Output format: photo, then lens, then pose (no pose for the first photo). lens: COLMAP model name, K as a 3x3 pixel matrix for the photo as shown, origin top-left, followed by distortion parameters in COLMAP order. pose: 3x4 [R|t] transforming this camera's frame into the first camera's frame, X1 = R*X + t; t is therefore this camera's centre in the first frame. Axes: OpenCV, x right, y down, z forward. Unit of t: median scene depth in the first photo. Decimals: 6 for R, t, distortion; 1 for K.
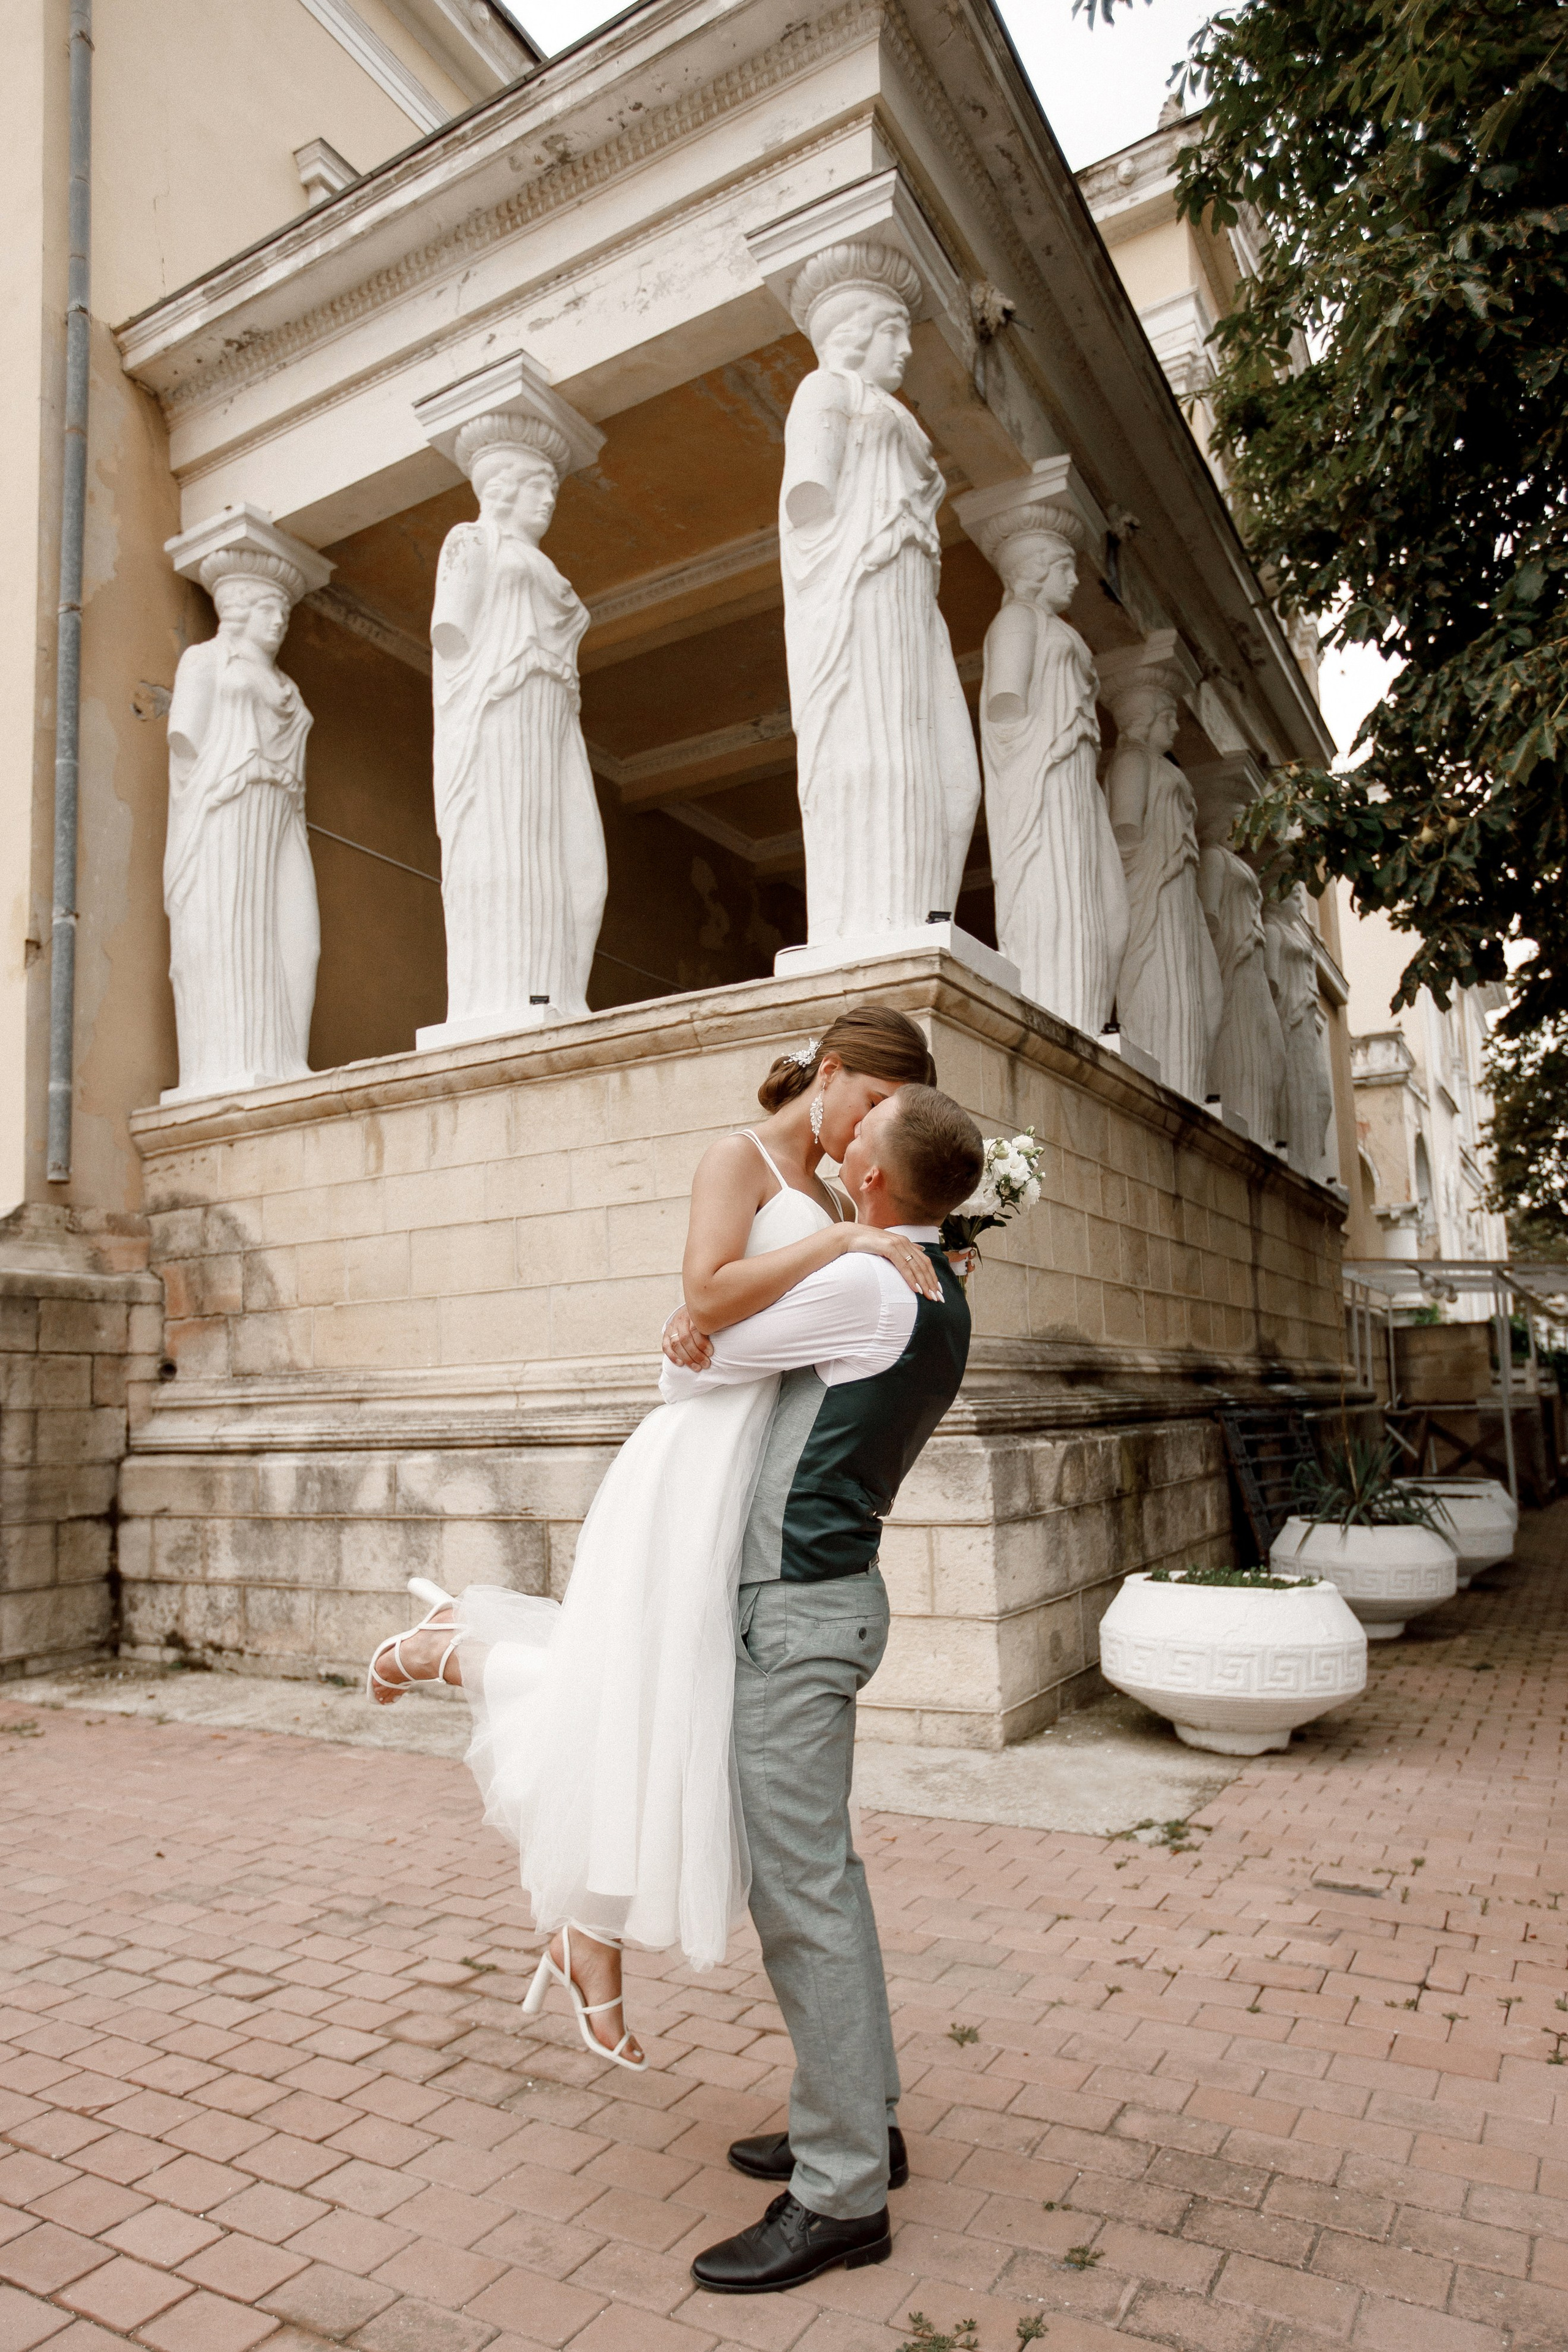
lens RADIAL K [[1492.9, 0, 811.9], [0, 1492.9, 1265.1], [0, 0, 1]] dist [-0.024310, 0.011181]
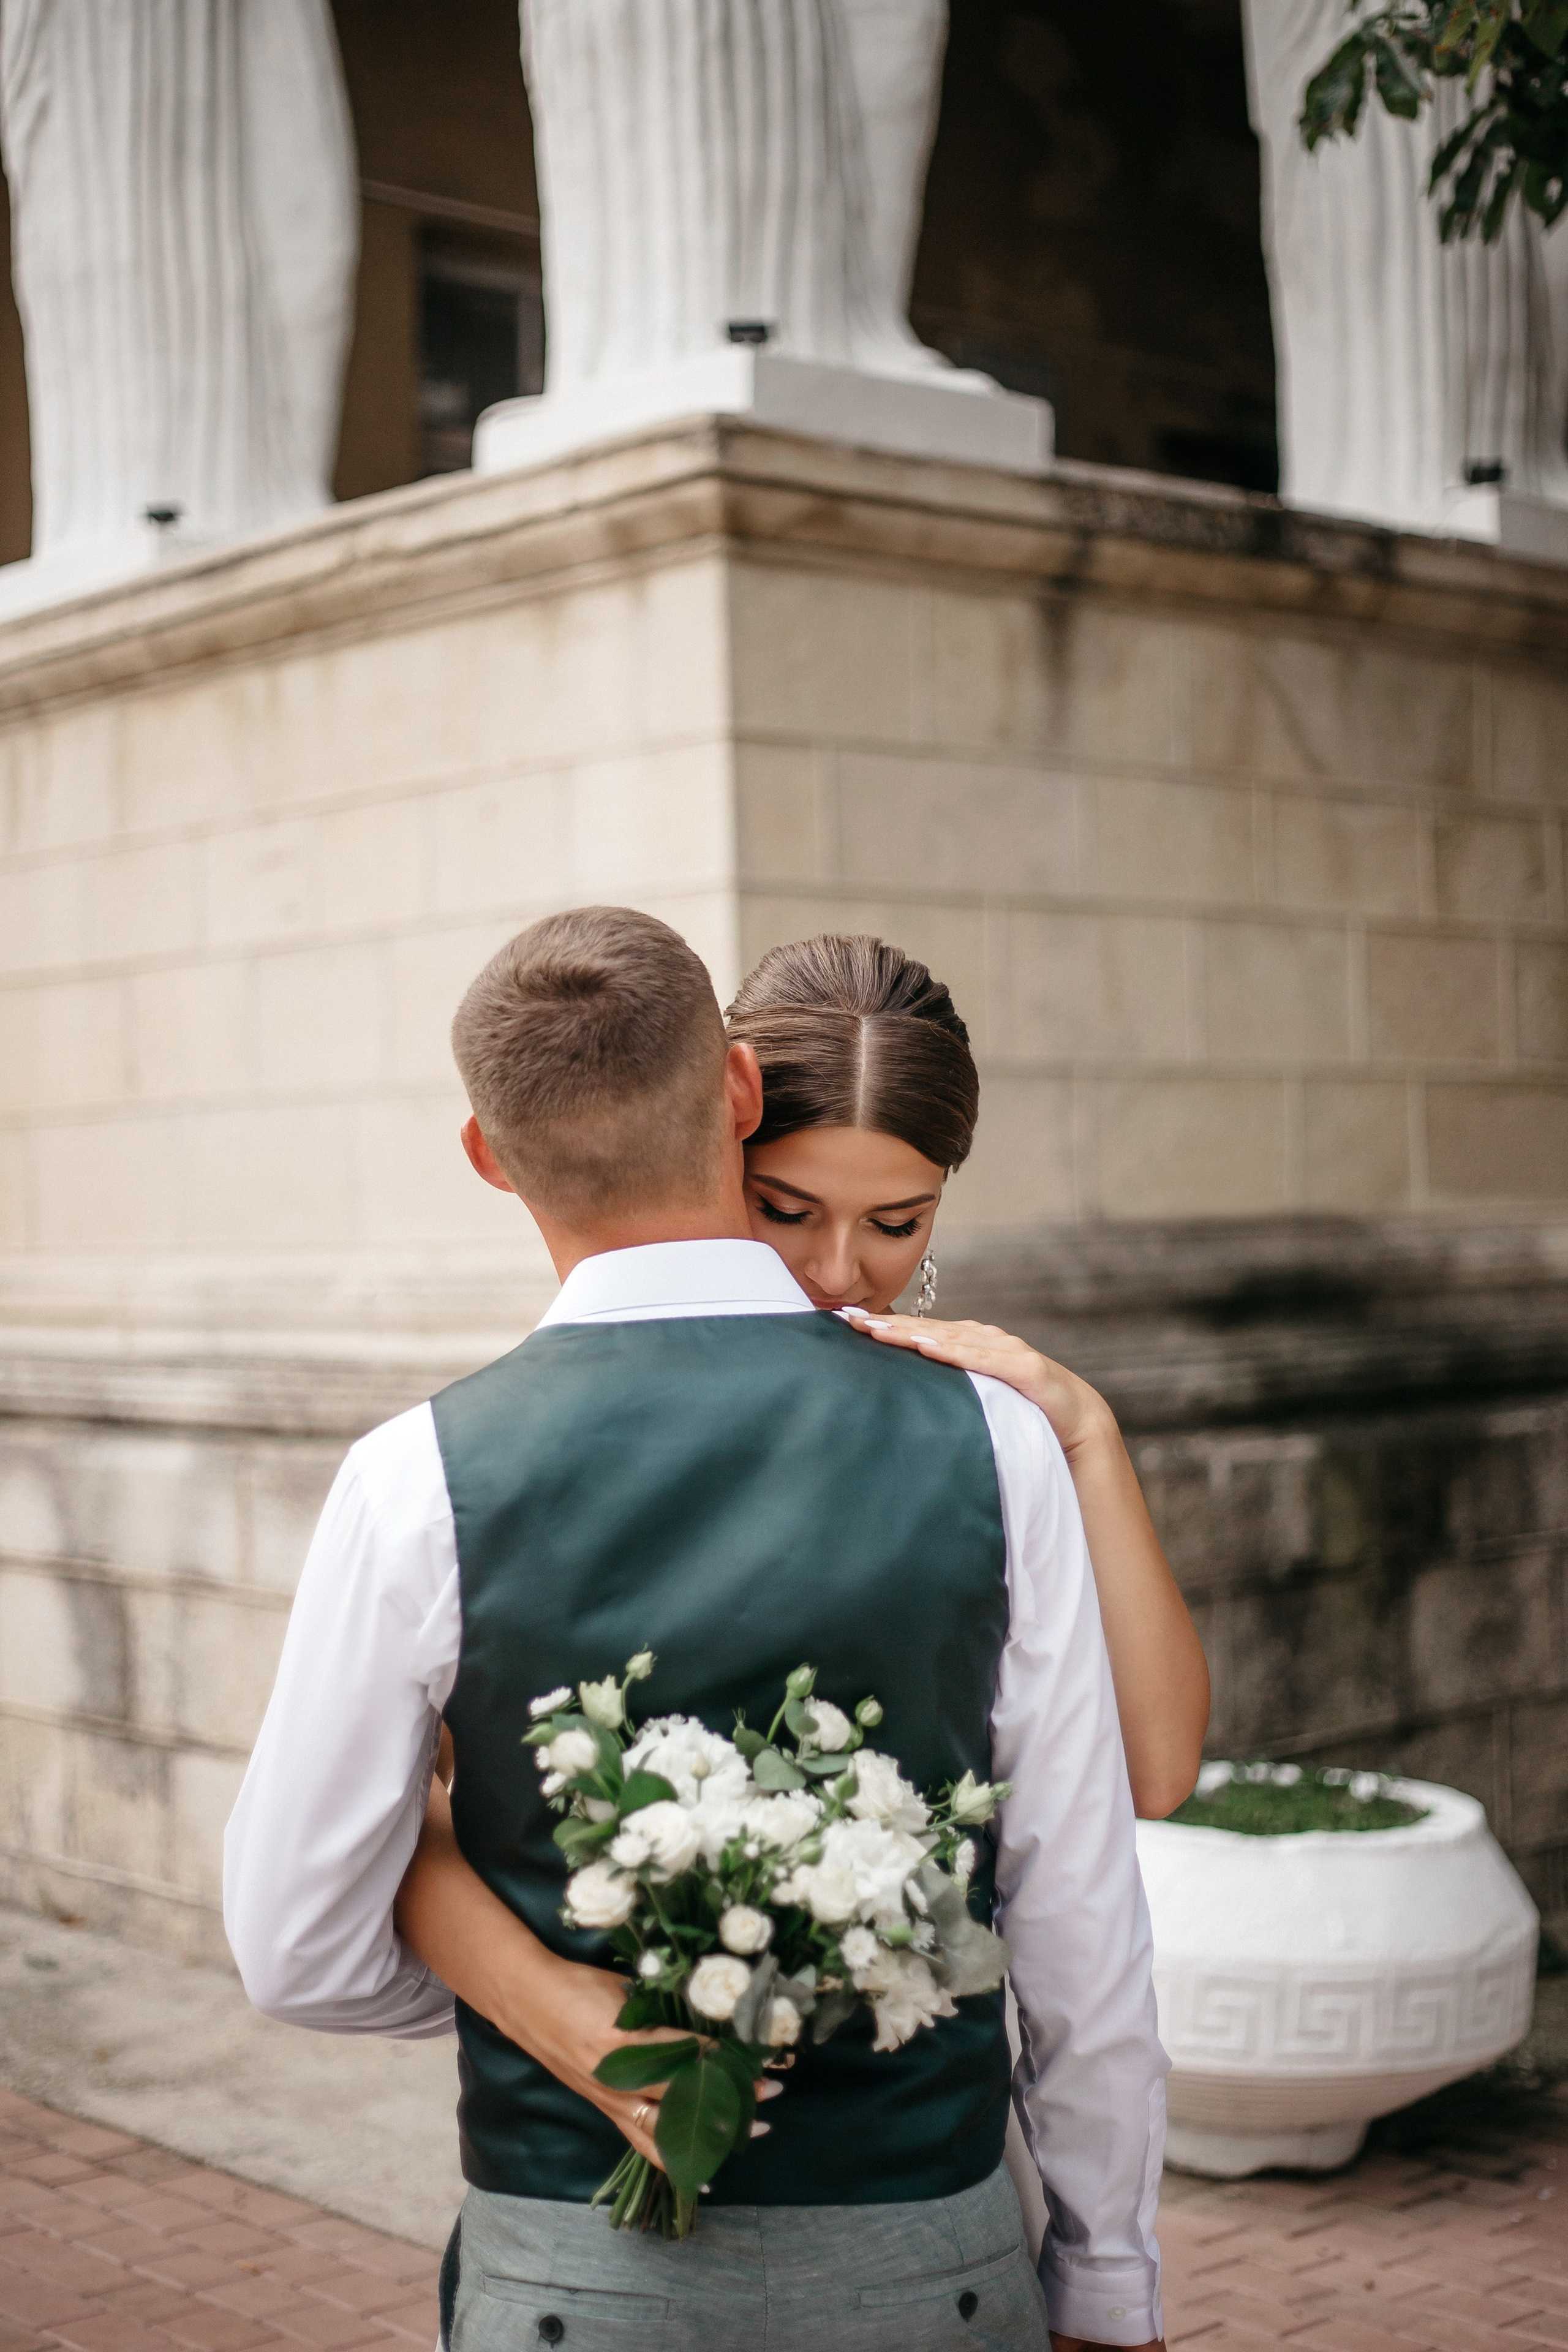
lens RADIAL K [[3600.1, 0, 783.5], [0, 3600.1, 1174.2], [0, 0, 1]] dist [-0.112500, 0.000000]
pose [[0.939573, 0.006379, -0.342289, 0.438645], [0.029753, 0.994522, 0.100205, -0.079802], [0.341053, -0.104334, 0.934236, -0.047490]]
